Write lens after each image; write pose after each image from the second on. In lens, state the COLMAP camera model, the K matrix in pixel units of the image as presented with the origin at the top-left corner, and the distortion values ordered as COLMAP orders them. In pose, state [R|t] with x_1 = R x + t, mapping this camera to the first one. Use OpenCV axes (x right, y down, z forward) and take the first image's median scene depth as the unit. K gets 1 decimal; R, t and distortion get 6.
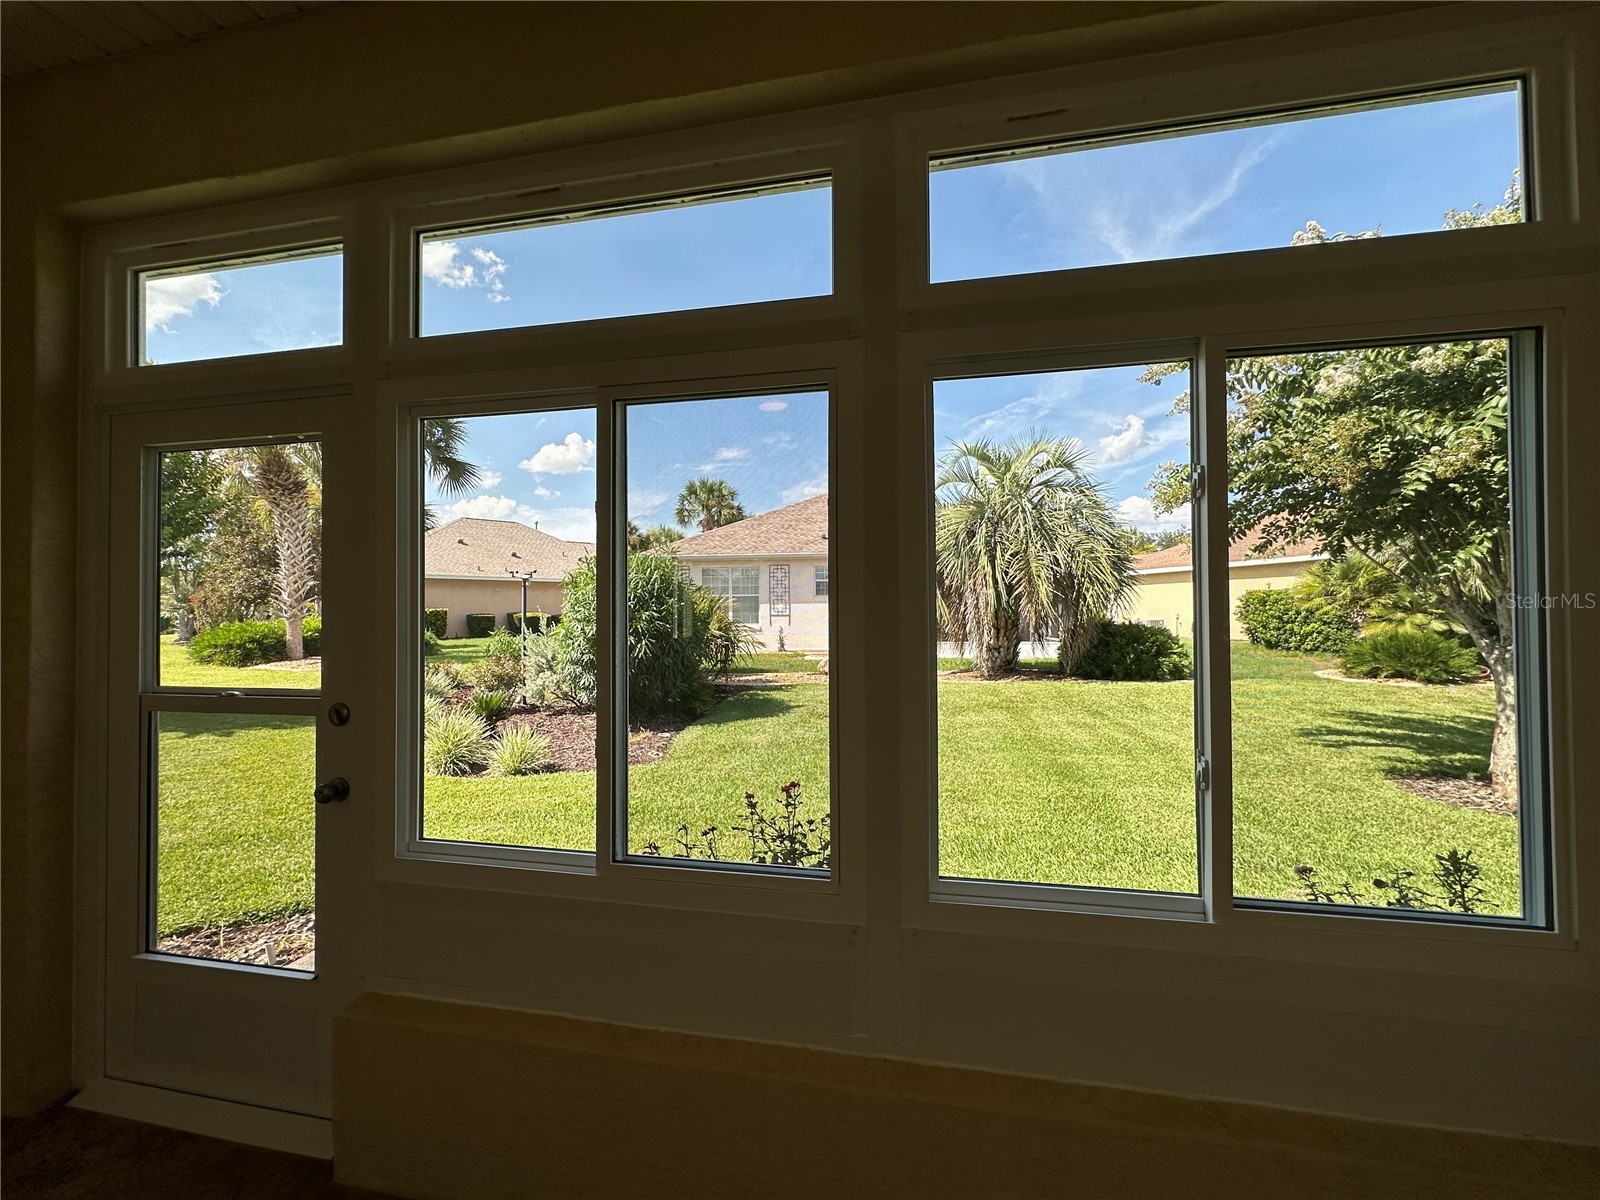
lens RADIAL K [[635.2, 0, 800.0], [0, 635.2, 600.0], [0, 0, 1]] dist [-0.001817, -0.000435]
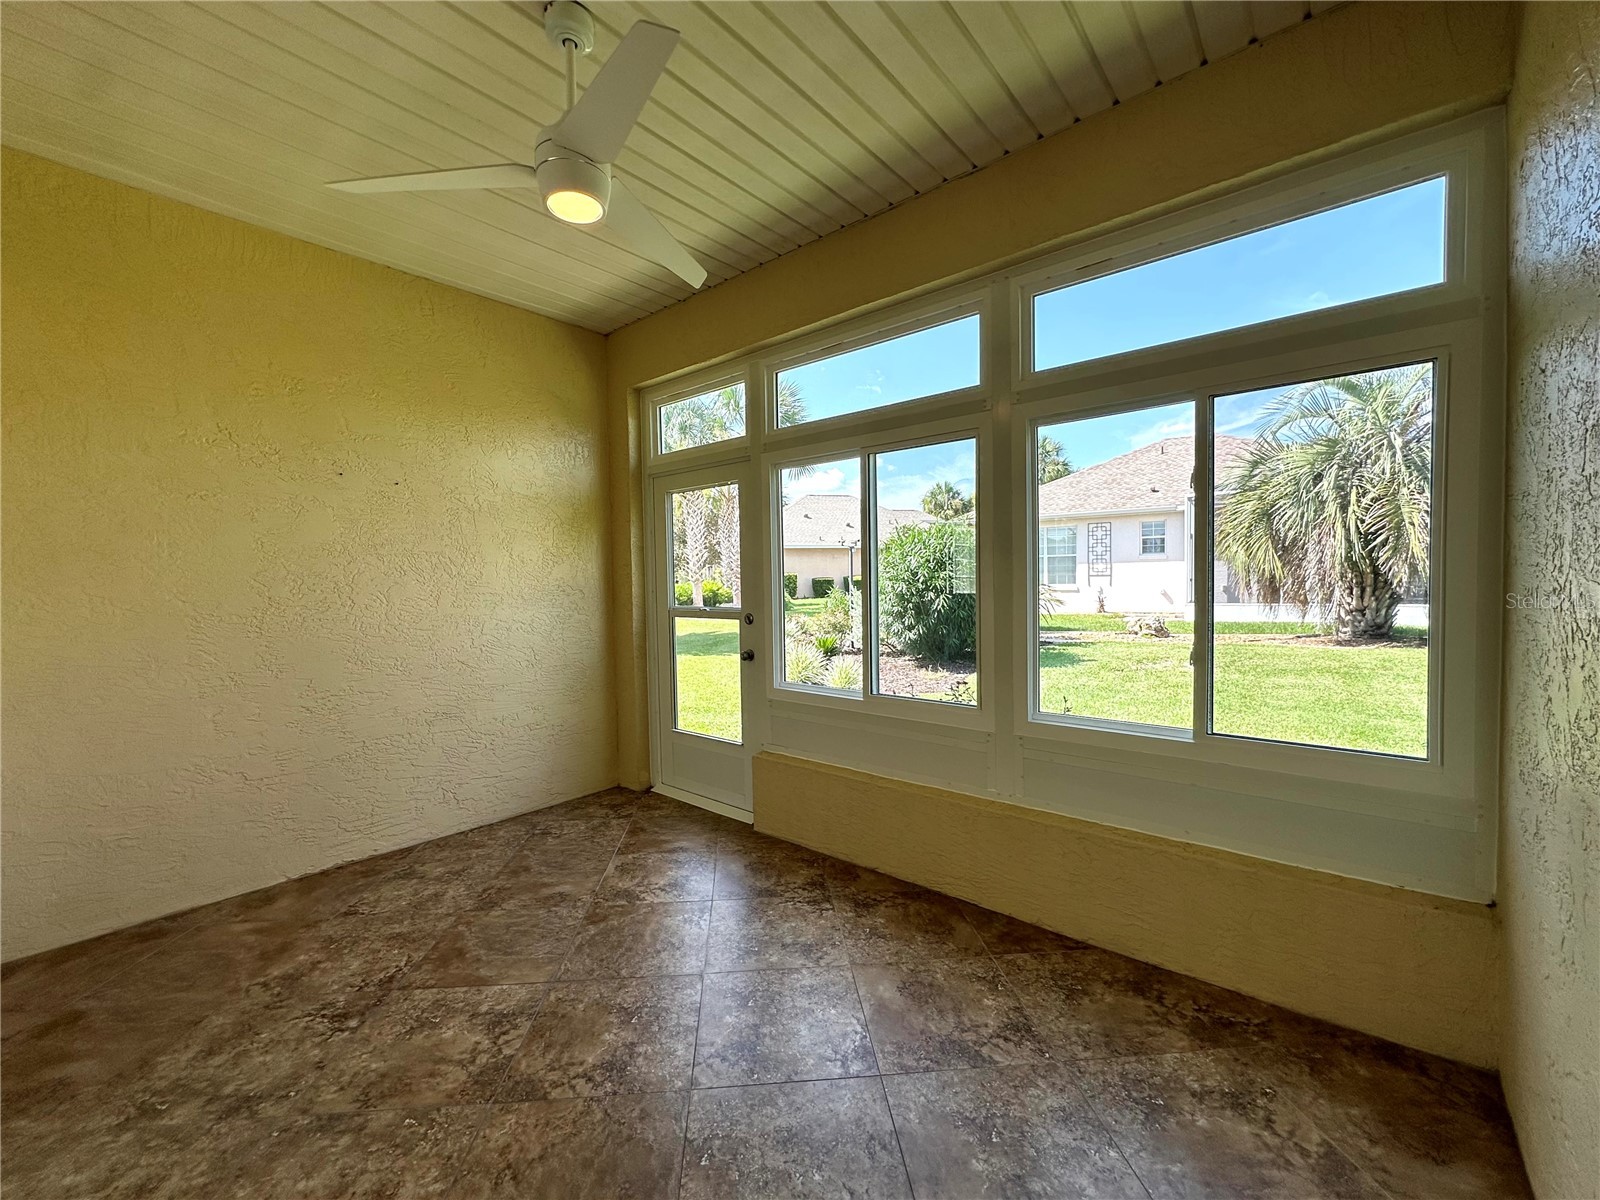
lens RADIAL K [[635.2, 0, 800.0], [0, 635.2, 600.0], [0, 0, 1]] dist [-0.001817, -0.000435]
pose [[0.875988, 0.006746, -0.482286, 0.091025], [0.020975, 0.998424, 0.052063, 0.004413], [0.481877, -0.055722, 0.874465, -0.159596]]
